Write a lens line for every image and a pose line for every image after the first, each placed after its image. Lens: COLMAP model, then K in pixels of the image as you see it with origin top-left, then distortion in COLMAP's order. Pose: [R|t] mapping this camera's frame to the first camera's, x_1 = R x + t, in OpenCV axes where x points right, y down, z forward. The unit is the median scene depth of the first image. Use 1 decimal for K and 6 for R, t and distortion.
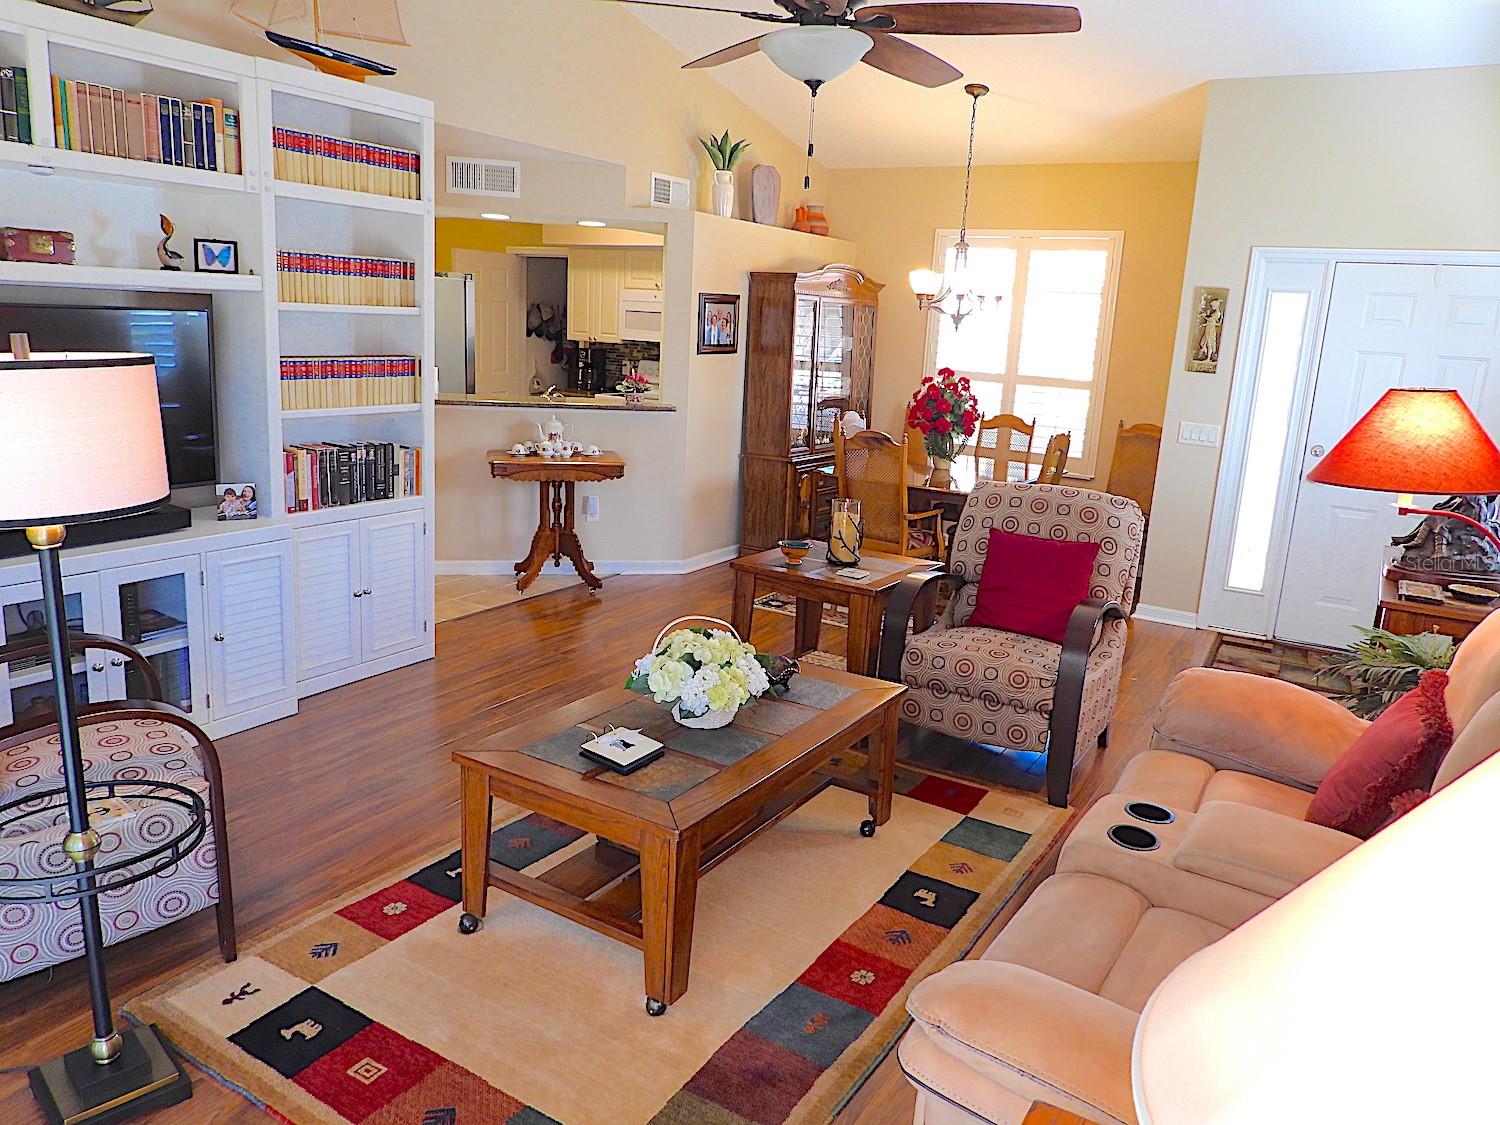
lens RADIAL K [[1072.6, 0, 750.0], [0, 1072.6, 562.5], [0, 0, 1]] dist [-0.016097, 0.005485]
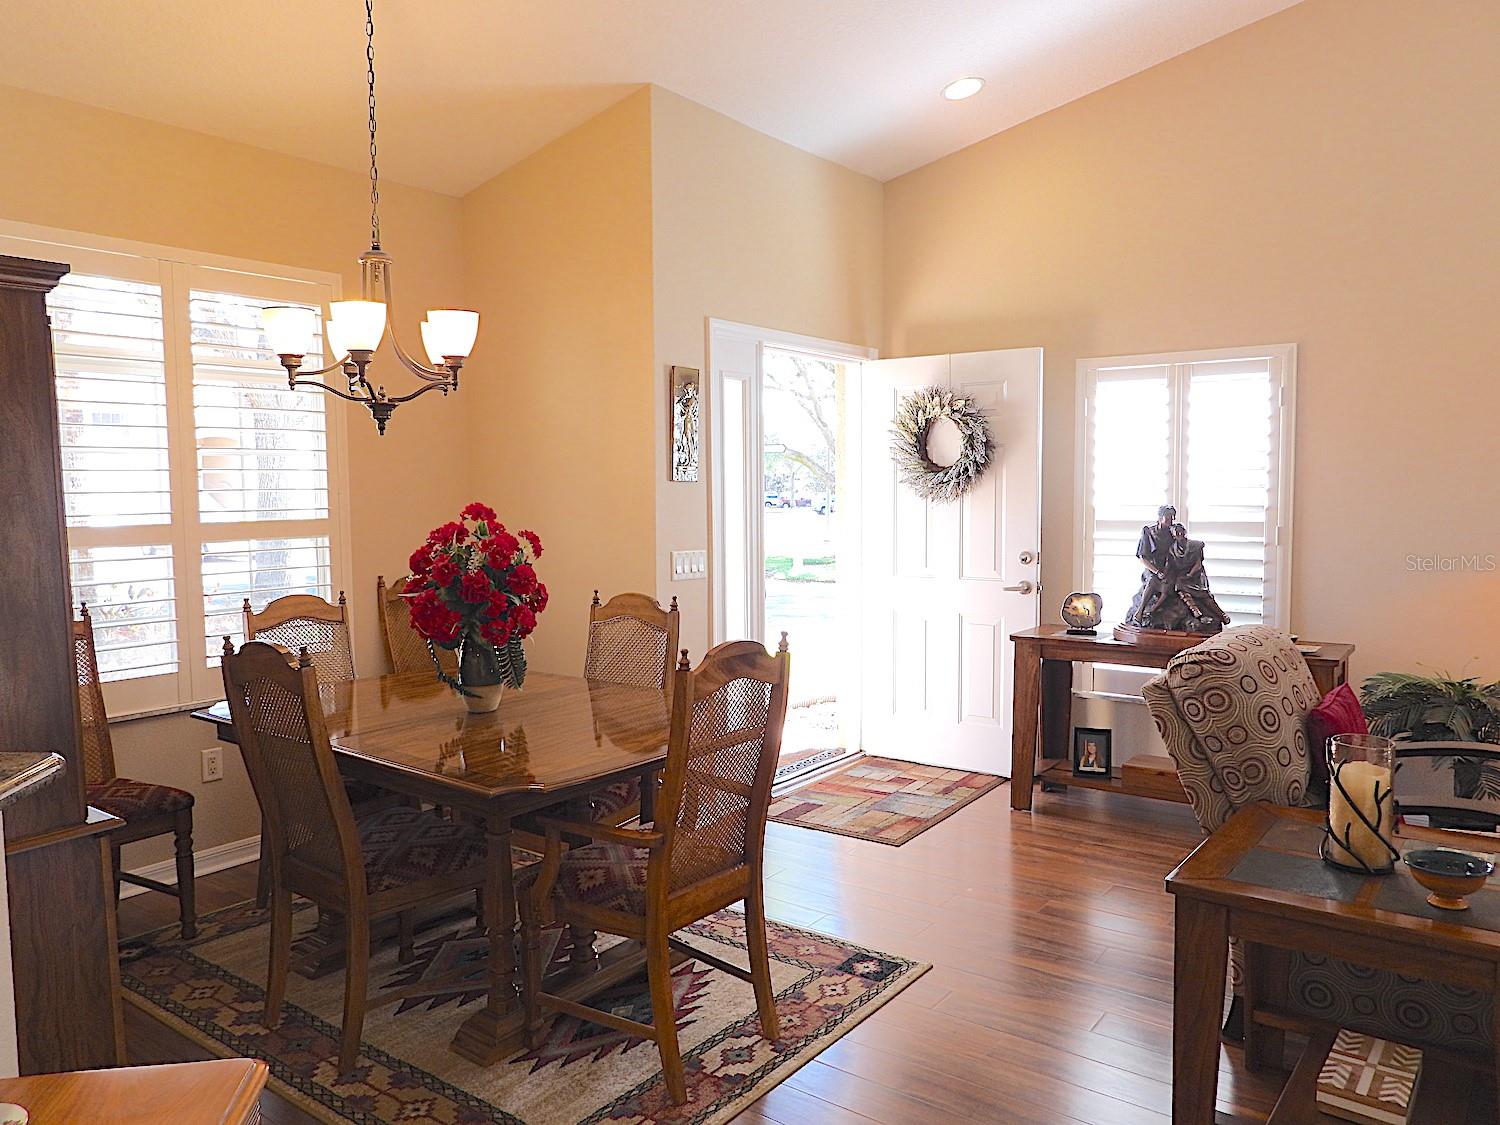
lens RADIAL K [[1072.6, 0, 750.0], [0, 1072.6, 562.5], [0, 0, 1]] dist [-0.016097, 0.005485]
pose [[0.090505, -0.126396, 0.987843, -0.445692], [0.239062, 0.965668, 0.101656, -0.277288], [-0.966777, 0.226955, 0.117615, 1.303833]]
